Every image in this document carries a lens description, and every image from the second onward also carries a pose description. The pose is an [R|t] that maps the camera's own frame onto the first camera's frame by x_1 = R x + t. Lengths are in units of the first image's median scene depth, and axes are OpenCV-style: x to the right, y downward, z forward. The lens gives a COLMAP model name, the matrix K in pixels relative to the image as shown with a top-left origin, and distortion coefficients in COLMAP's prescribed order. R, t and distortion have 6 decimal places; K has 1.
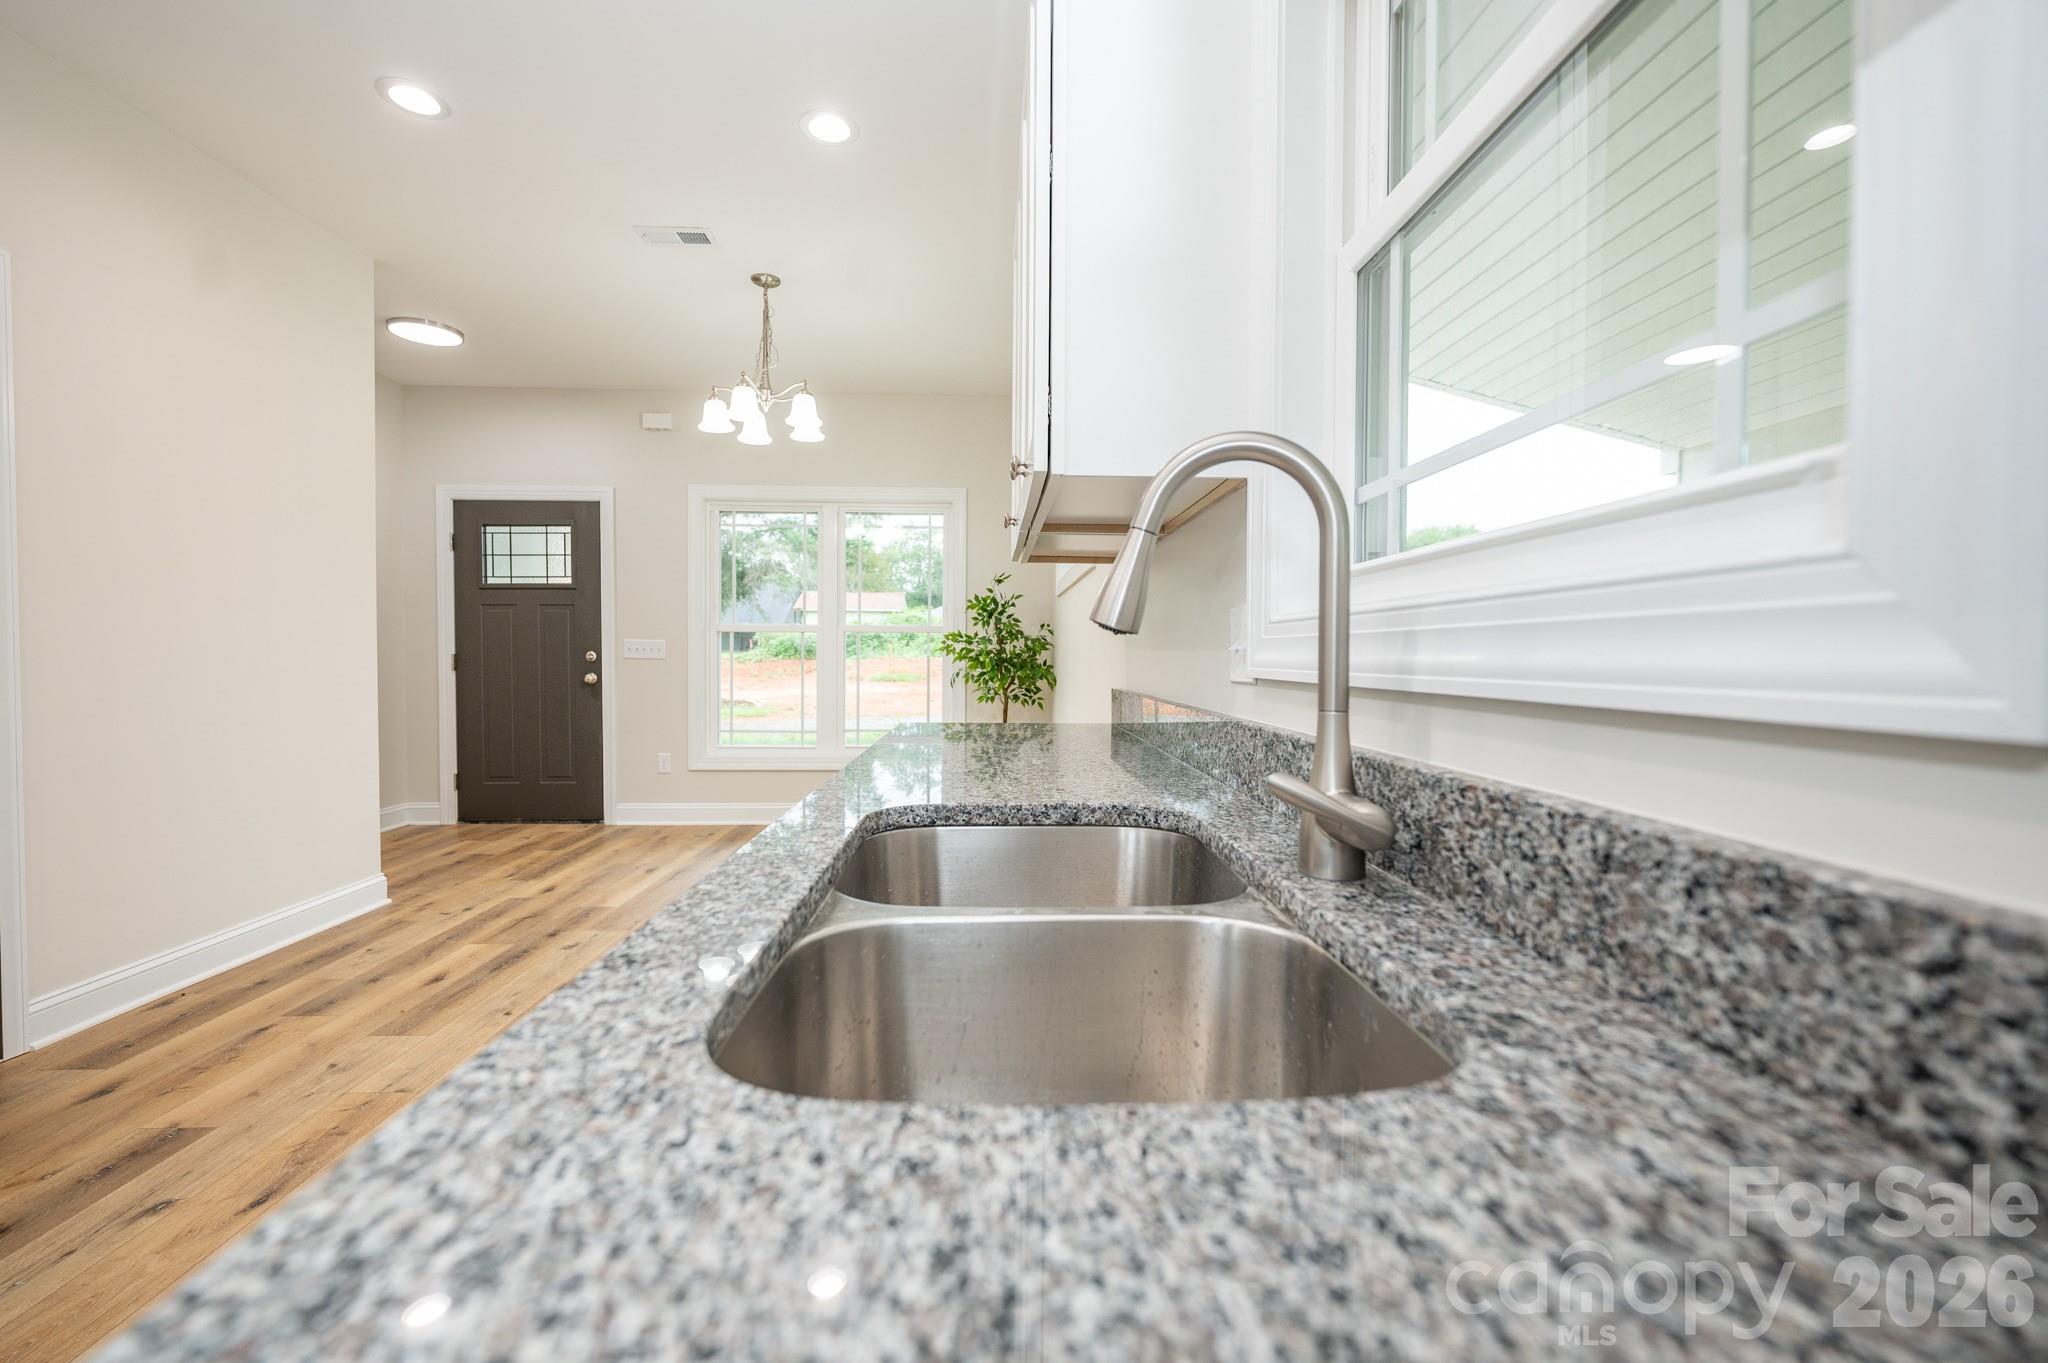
lens RADIAL K [[840.3, 0, 1023.3], [0, 840.3, 674.0], [0, 0, 1]] dist [-0.001256, 0.000133]
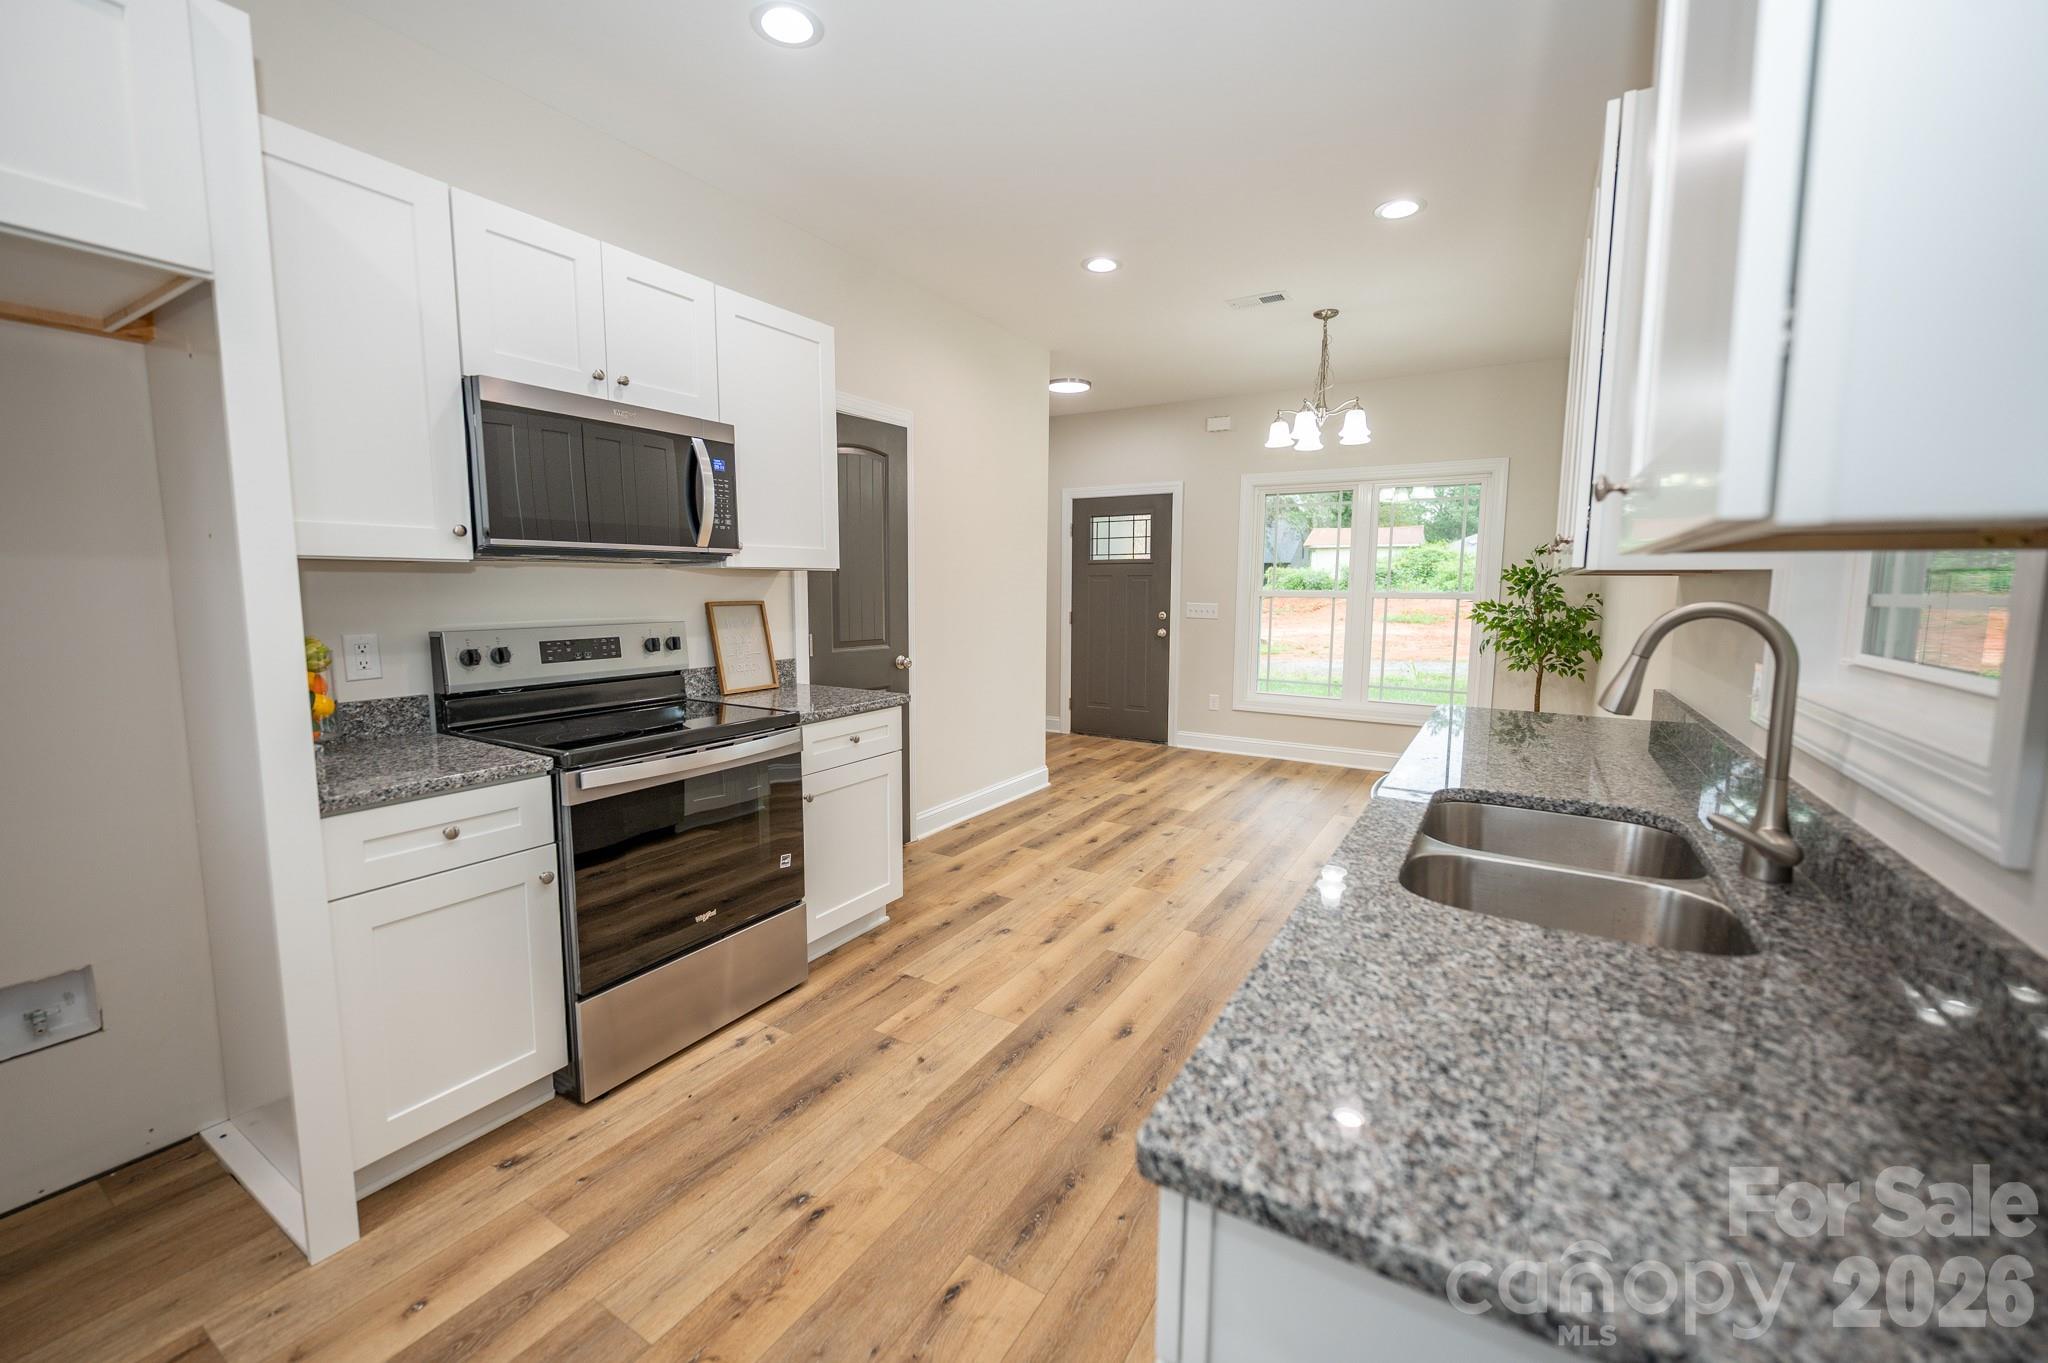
lens RADIAL K [[812.9, 0, 1023.1], [0, 812.9, 671.9], [0, 0, 1]] dist [-0.001659, -0.000147]
pose [[0.830913, 0.060471, -0.553106, 0.004700], [-0.014819, 0.996129, 0.086644, -0.066116], [0.556205, -0.063797, 0.828593, -0.261596]]
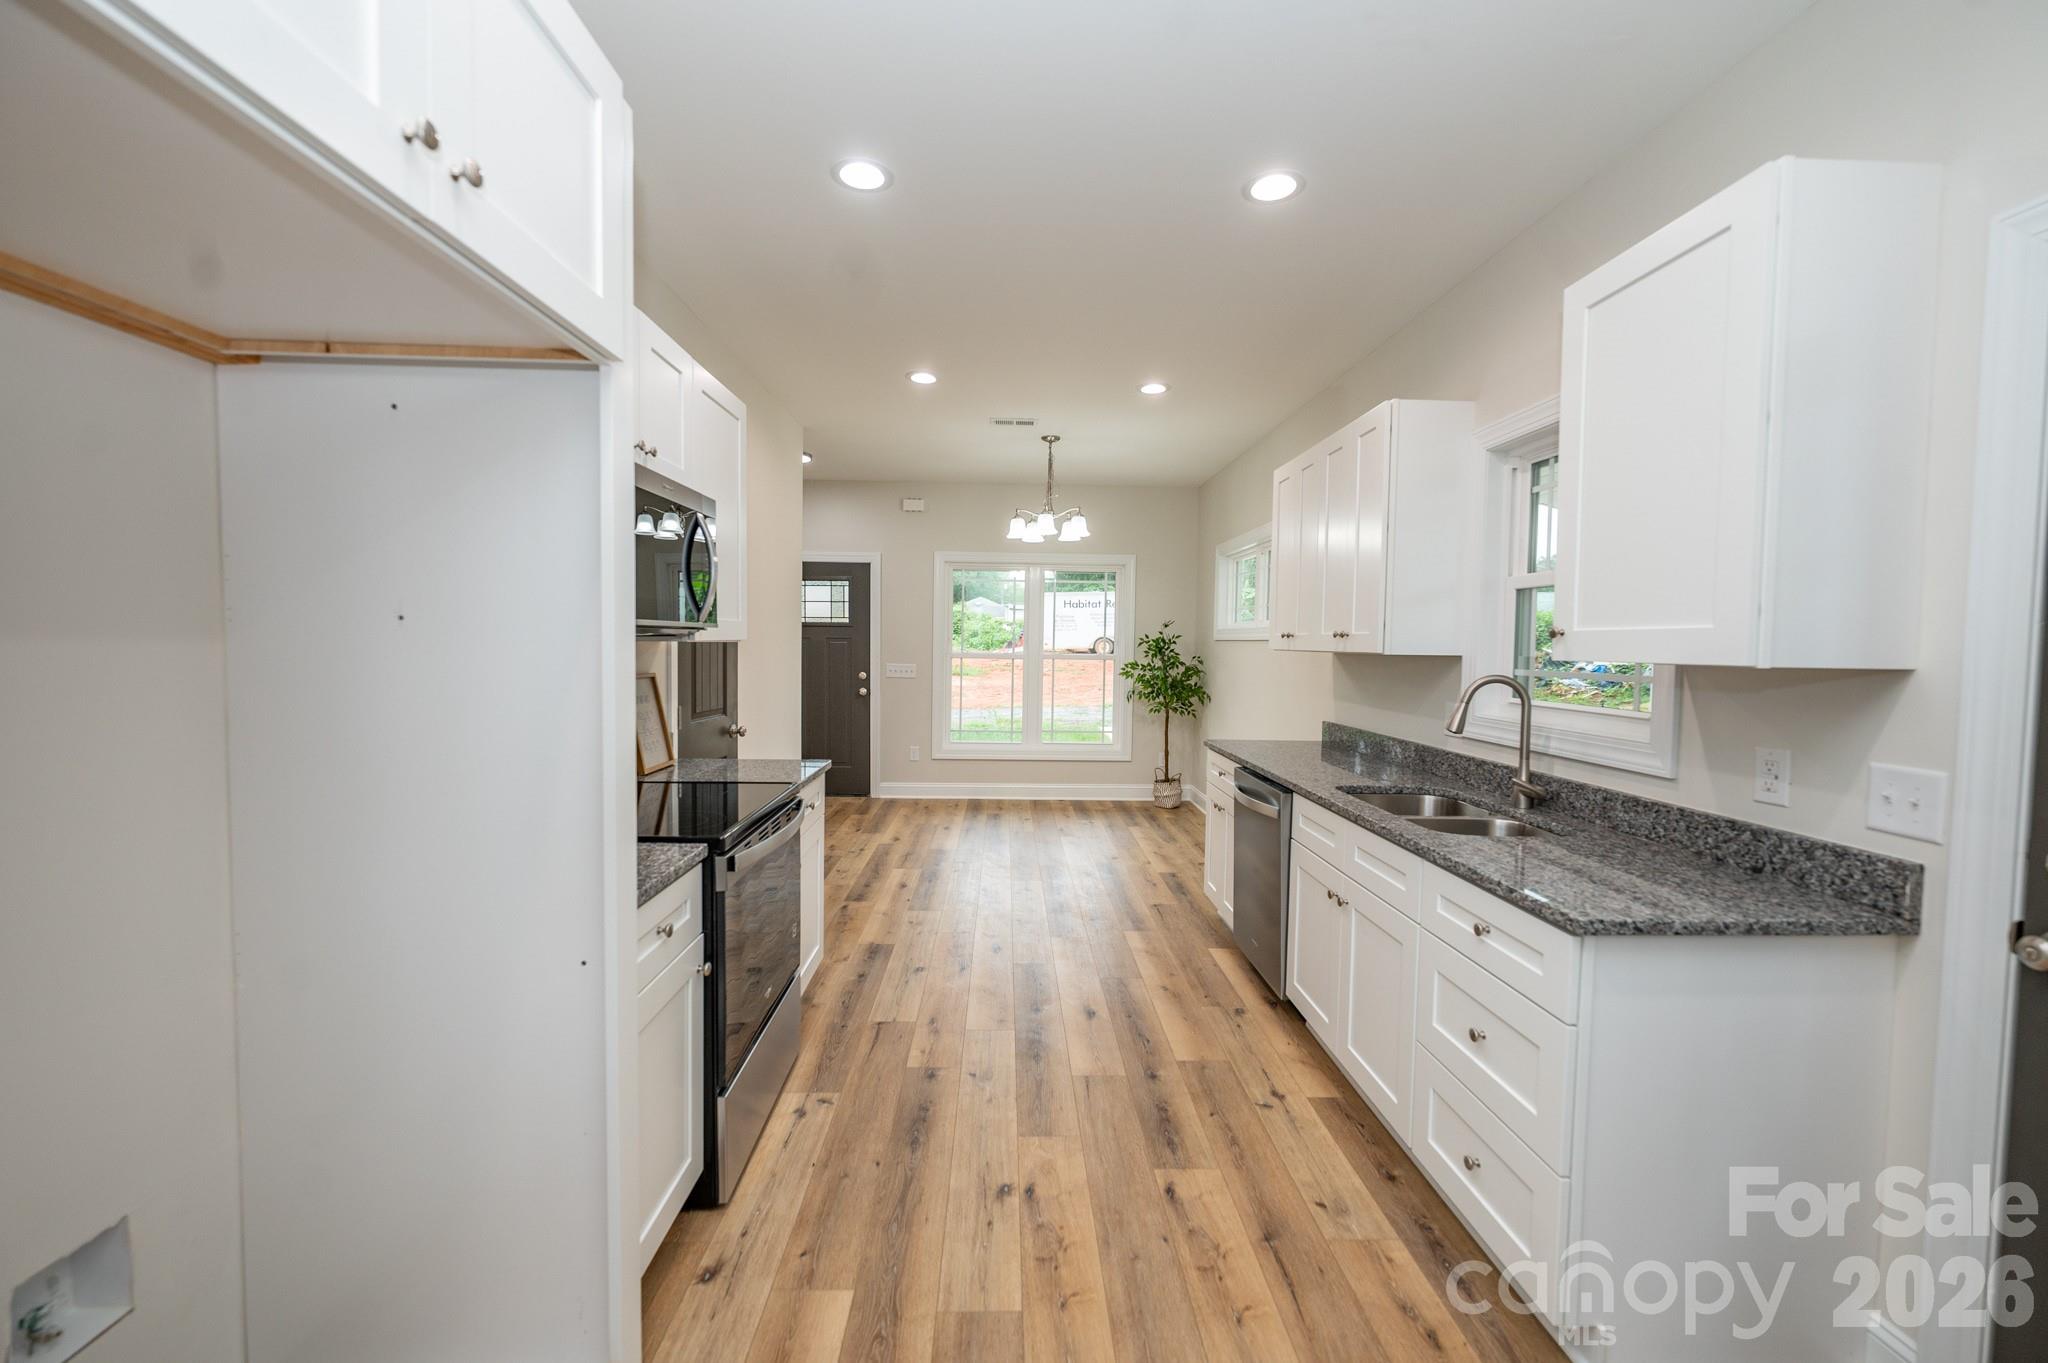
lens RADIAL K [[817.7, 0, 1025.9], [0, 817.7, 677.5], [0, 0, 1]] dist [-0.000068, -0.000025]
pose [[0.999920, 0.009765, -0.008040, -0.392547], [-0.009594, 0.999732, 0.021068, -0.081117], [0.008244, -0.020989, 0.999746, -0.558919]]
